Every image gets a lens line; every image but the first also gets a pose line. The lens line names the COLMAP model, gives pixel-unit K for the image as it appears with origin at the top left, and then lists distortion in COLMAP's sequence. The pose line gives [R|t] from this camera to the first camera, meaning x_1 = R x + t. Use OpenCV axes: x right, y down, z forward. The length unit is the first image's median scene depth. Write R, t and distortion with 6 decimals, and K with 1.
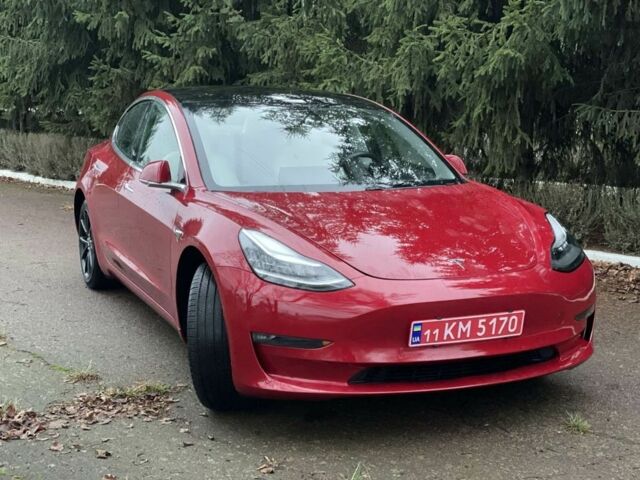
lens RADIAL K [[917.4, 0, 320.0], [0, 917.4, 240.0], [0, 0, 1]] dist [0.159499, -0.324463]
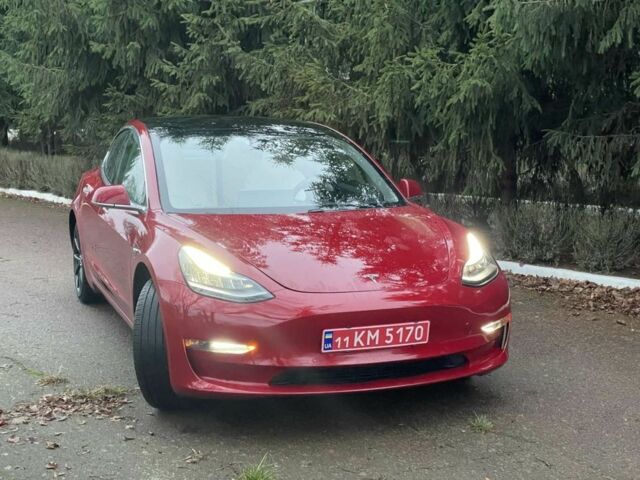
lens RADIAL K [[917.4, 0, 320.0], [0, 917.4, 240.0], [0, 0, 1]] dist [0.159499, -0.324463]
pose [[0.998960, 0.002764, -0.045507, 0.083565], [-0.003690, 0.999788, -0.020279, 0.000833], [0.045441, 0.020426, 0.998758, -0.072227]]
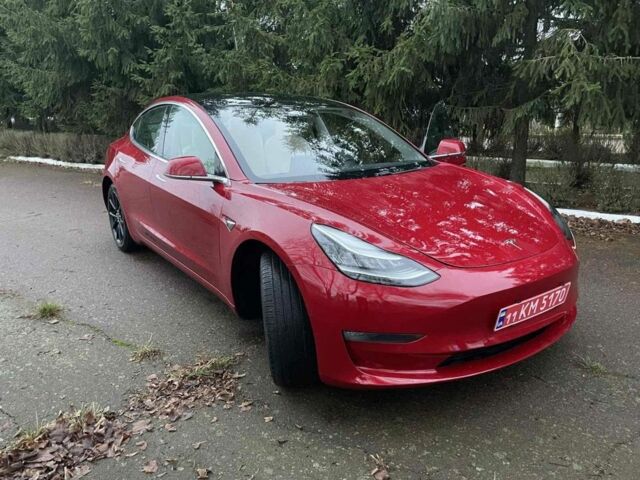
lens RADIAL K [[473.5, 0, 312.6], [0, 473.5, 225.5], [0, 0, 1]] dist [0.068116, -0.088048]
pose [[0.979401, -0.068506, 0.189951, -0.115702], [0.050993, 0.994112, 0.095609, -0.038364], [-0.195383, -0.083953, 0.977127, 0.298093]]
